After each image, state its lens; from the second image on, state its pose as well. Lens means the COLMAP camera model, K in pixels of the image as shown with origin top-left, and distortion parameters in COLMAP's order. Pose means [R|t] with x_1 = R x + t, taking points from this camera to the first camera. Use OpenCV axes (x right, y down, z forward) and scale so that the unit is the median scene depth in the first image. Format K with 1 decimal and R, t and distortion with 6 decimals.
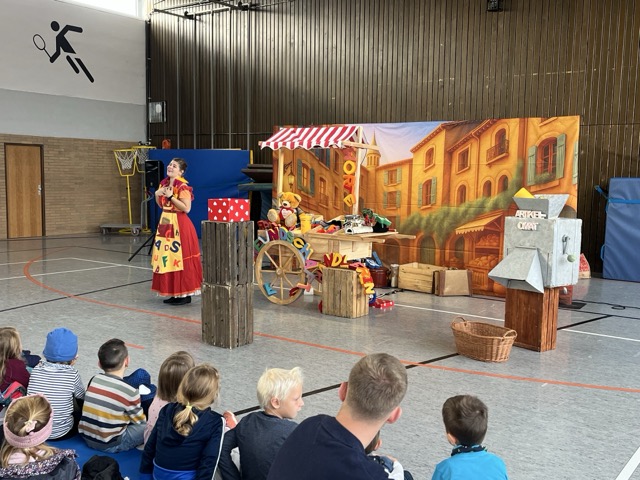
lens RADIAL K [[690.2, 0, 320.0], [0, 690.2, 240.0], [0, 0, 1]] dist [0.098133, -0.270982]
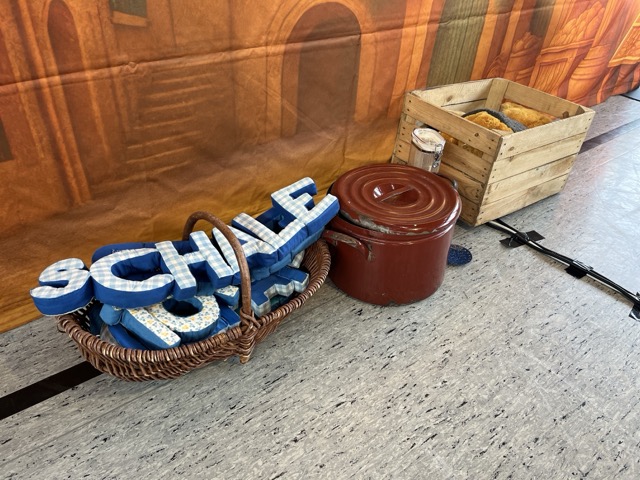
lens RADIAL K [[482.4, 0, 320.0], [0, 482.4, 240.0], [0, 0, 1]] dist [0.042973, -0.068517]
pose [[0.271179, -0.581570, 0.766967, -0.033538], [0.038748, 0.802775, 0.595022, -0.029816], [-0.961749, -0.131639, 0.240230, 1.031707]]
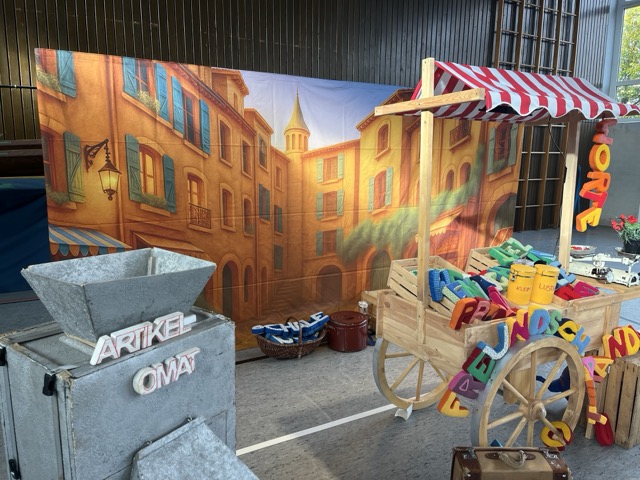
lens RADIAL K [[482.4, 0, 320.0], [0, 482.4, 240.0], [0, 0, 1]] dist [0.042973, -0.068517]
pose [[0.409508, -0.174675, 0.895429, -0.320846], [0.085516, 0.984528, 0.152946, -0.101186], [-0.908290, 0.013941, 0.418109, 0.877860]]
